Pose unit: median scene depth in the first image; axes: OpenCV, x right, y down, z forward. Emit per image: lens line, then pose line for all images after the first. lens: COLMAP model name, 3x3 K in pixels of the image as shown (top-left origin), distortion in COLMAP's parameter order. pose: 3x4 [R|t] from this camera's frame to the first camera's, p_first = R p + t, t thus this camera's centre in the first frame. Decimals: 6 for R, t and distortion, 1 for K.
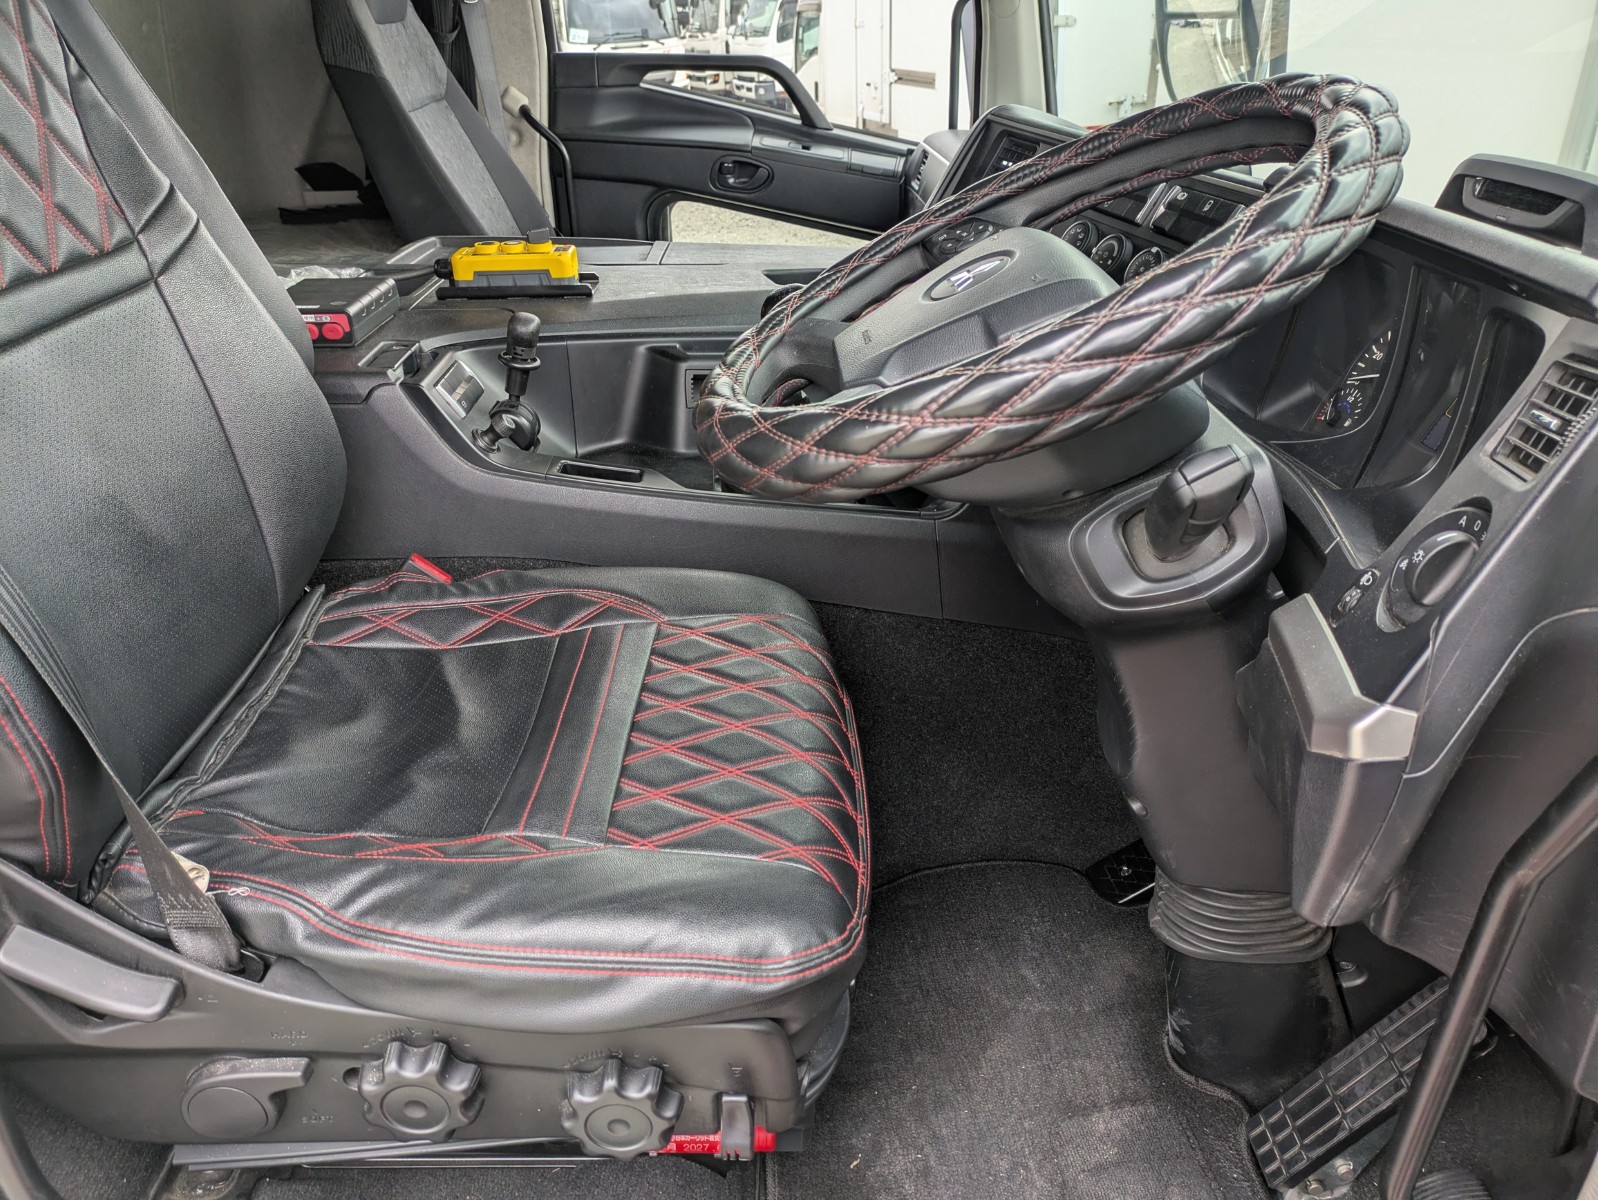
lens RADIAL K [[1189.4, 0, 801.4], [0, 1189.4, 595.1], [0, 0, 1]] dist [0.039307, -0.015614]
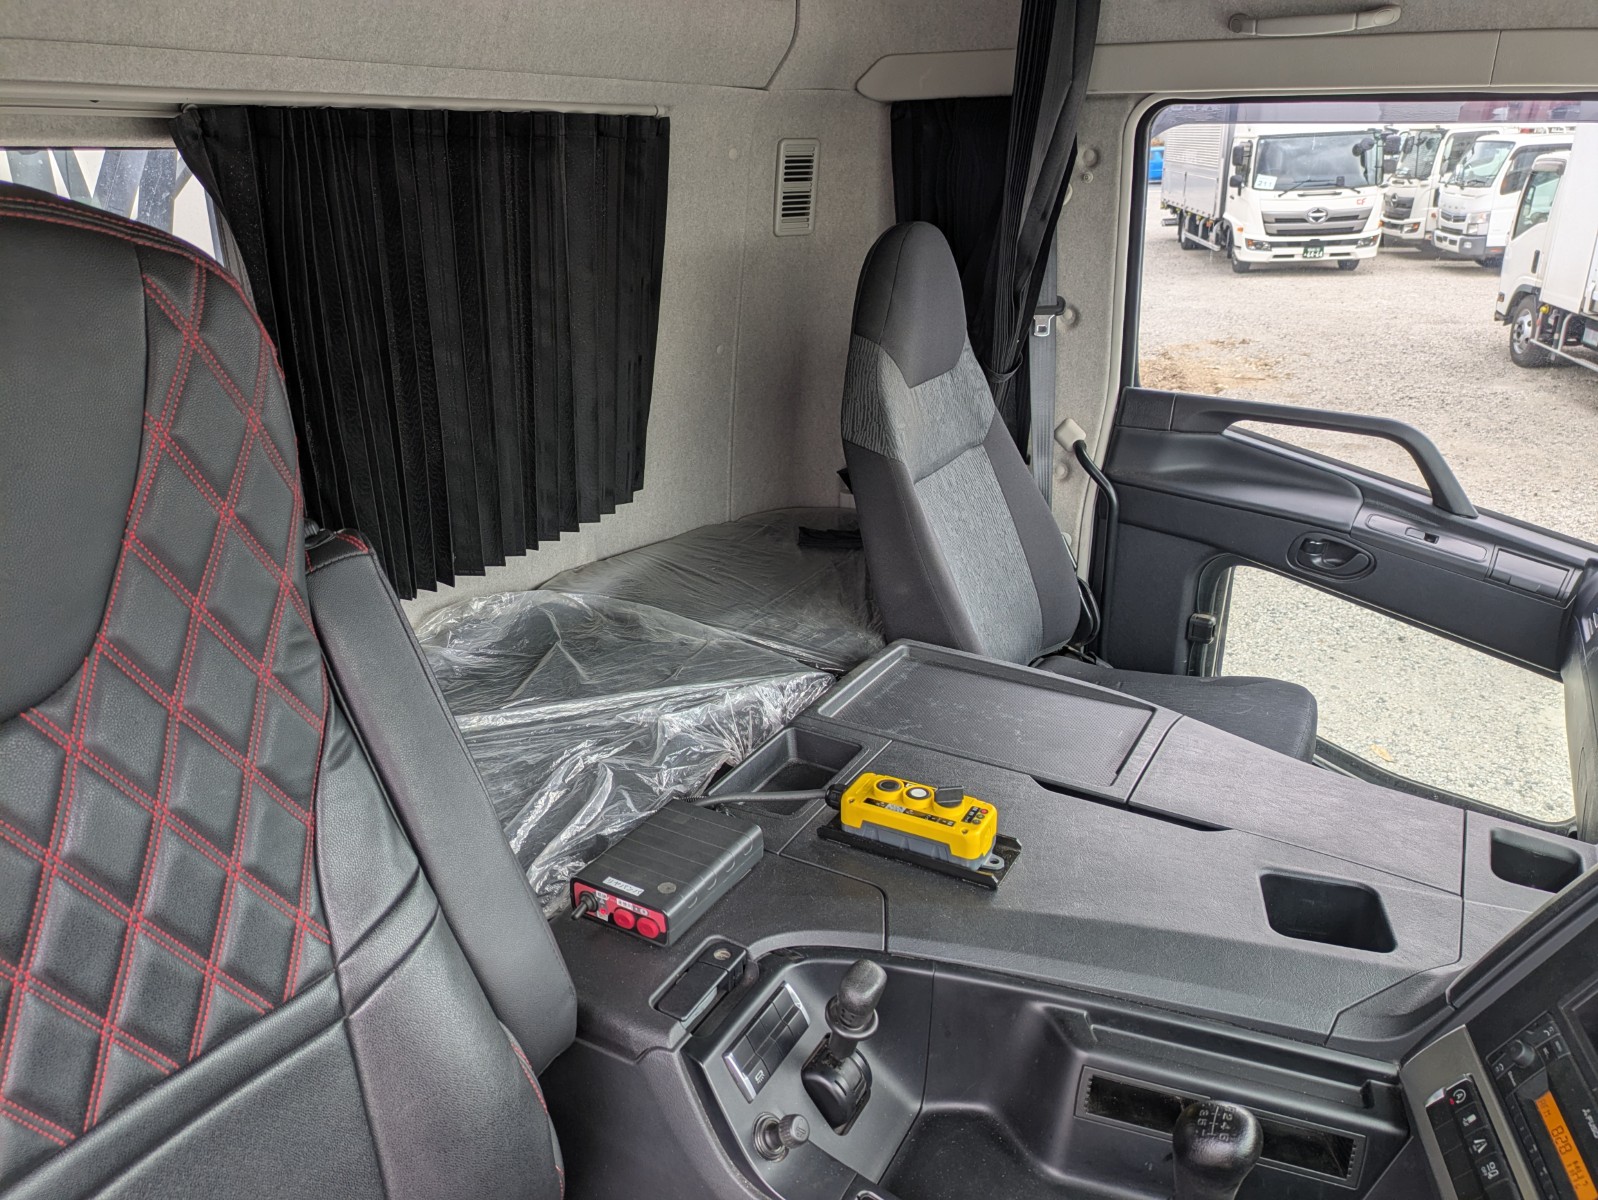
lens RADIAL K [[1189.4, 0, 797.3], [0, 1189.4, 607.7], [0, 0, 1]] dist [0.039307, -0.015614]
pose [[0.865065, 0.195157, -0.462144, 0.017192], [-0.230262, 0.972920, -0.020166, -0.221511], [0.445693, 0.123860, 0.886576, 0.146524]]
